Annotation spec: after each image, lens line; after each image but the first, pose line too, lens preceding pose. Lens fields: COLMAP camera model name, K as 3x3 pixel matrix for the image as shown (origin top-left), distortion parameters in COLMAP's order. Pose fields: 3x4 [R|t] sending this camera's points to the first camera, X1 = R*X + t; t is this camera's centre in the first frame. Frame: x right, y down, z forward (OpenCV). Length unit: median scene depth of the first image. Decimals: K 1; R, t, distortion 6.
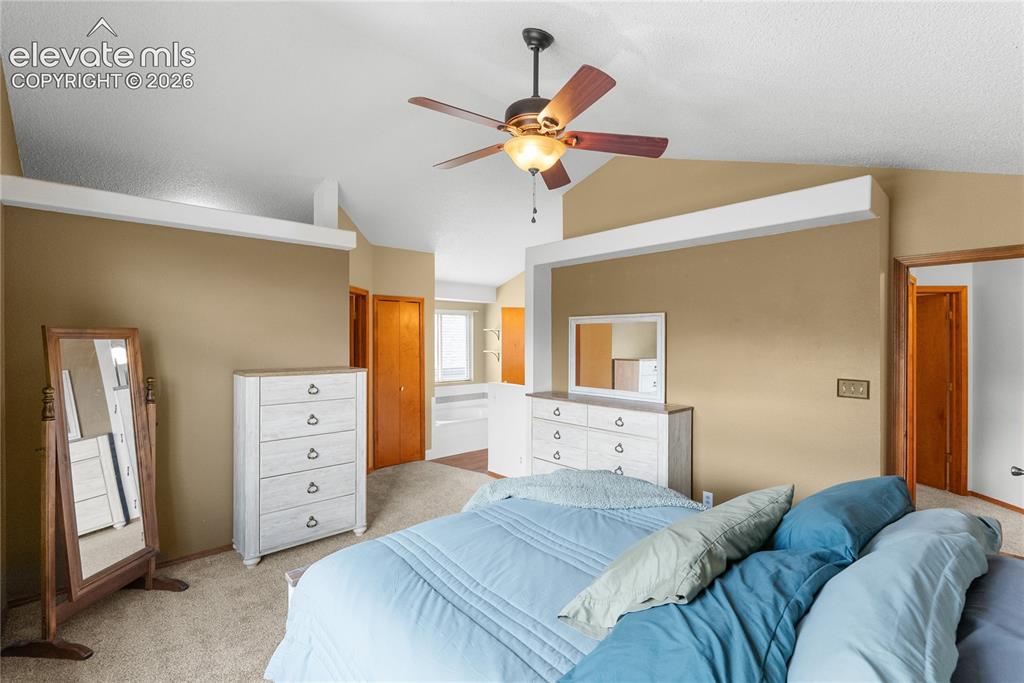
lens RADIAL K [[446.9, 0, 512.0], [0, 446.9, 341.5], [0, 0, 1]] dist [-0.011715, -0.000005]
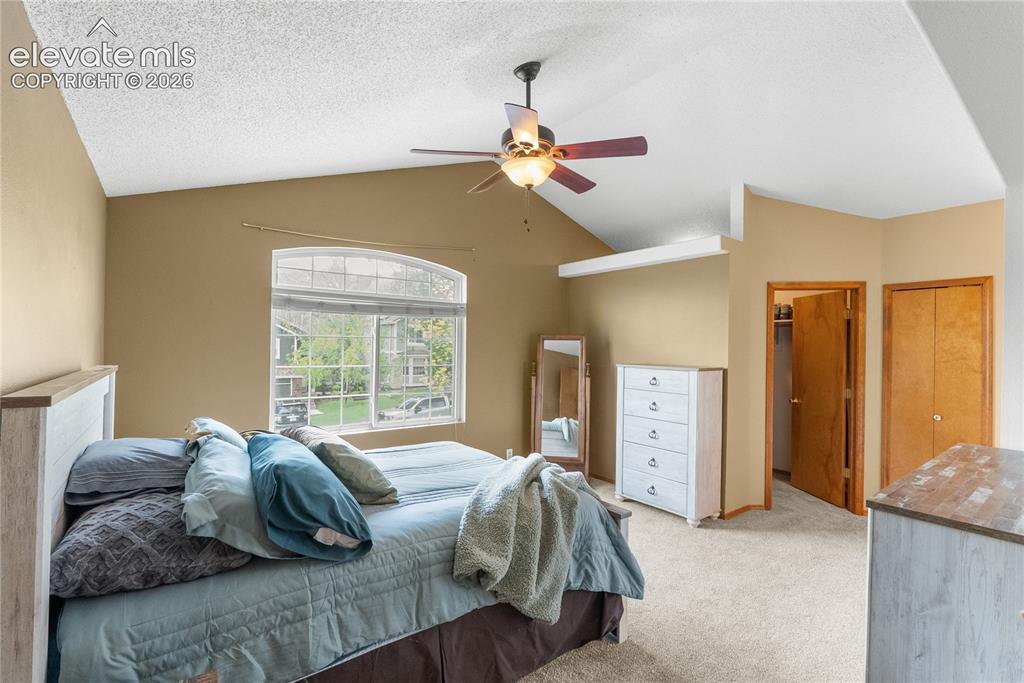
lens RADIAL K [[446.9, 0, 512.0], [0, 446.9, 341.5], [0, 0, 1]] dist [-0.011715, -0.000005]
pose [[-0.073475, -0.009380, -0.997253, 0.796731], [-0.019375, 0.999780, -0.007976, 0.016362], [0.997109, 0.018736, -0.073641, 0.700589]]
